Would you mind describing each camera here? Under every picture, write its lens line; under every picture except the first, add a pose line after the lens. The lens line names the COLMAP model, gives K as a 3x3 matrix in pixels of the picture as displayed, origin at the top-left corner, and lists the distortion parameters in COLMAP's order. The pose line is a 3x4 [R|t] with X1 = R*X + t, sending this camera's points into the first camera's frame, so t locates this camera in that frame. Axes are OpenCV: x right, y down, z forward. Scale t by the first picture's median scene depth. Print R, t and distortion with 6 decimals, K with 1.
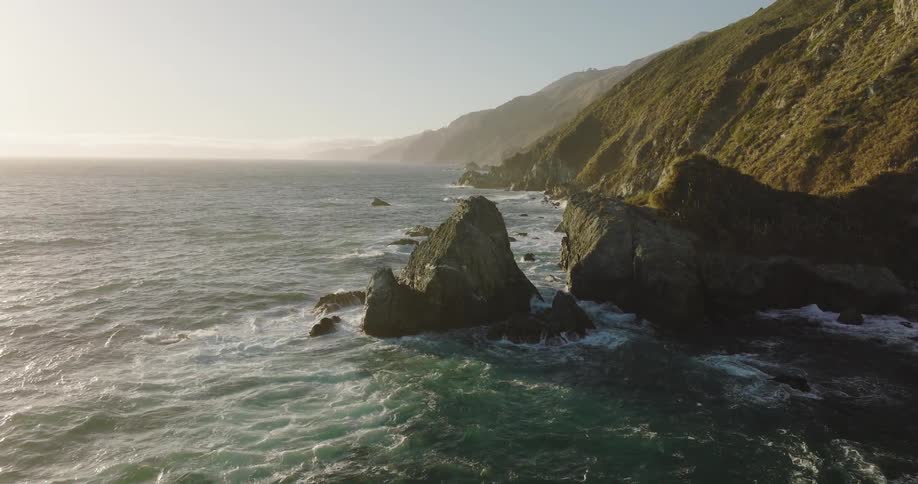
lens RADIAL K [[646.6, 0, 459.0], [0, 646.6, 242.0], [0, 0, 1]] dist [0.004403, 0.002016]
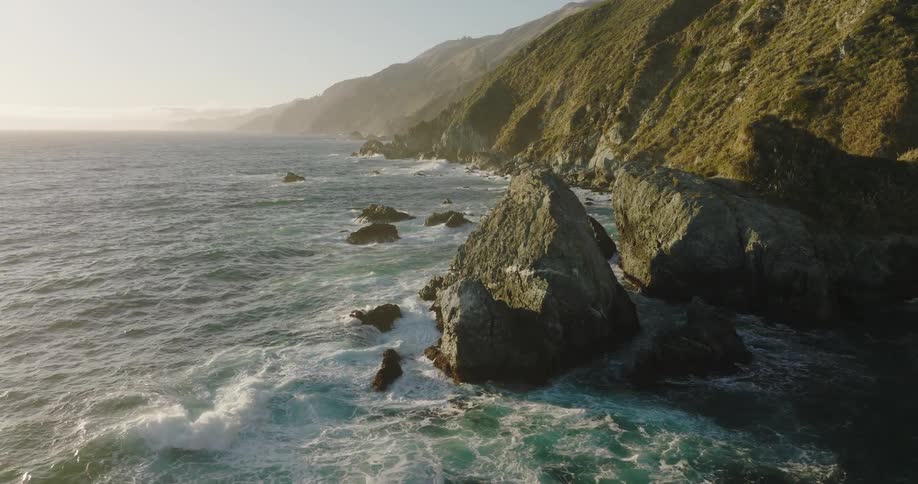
lens RADIAL K [[646.6, 0, 459.0], [0, 646.6, 242.0], [0, 0, 1]] dist [0.004403, 0.002016]
pose [[0.981118, -0.039219, 0.189392, -0.083808], [0.030466, 0.998338, 0.048914, -0.010454], [-0.190996, -0.042220, 0.980682, 0.109312]]
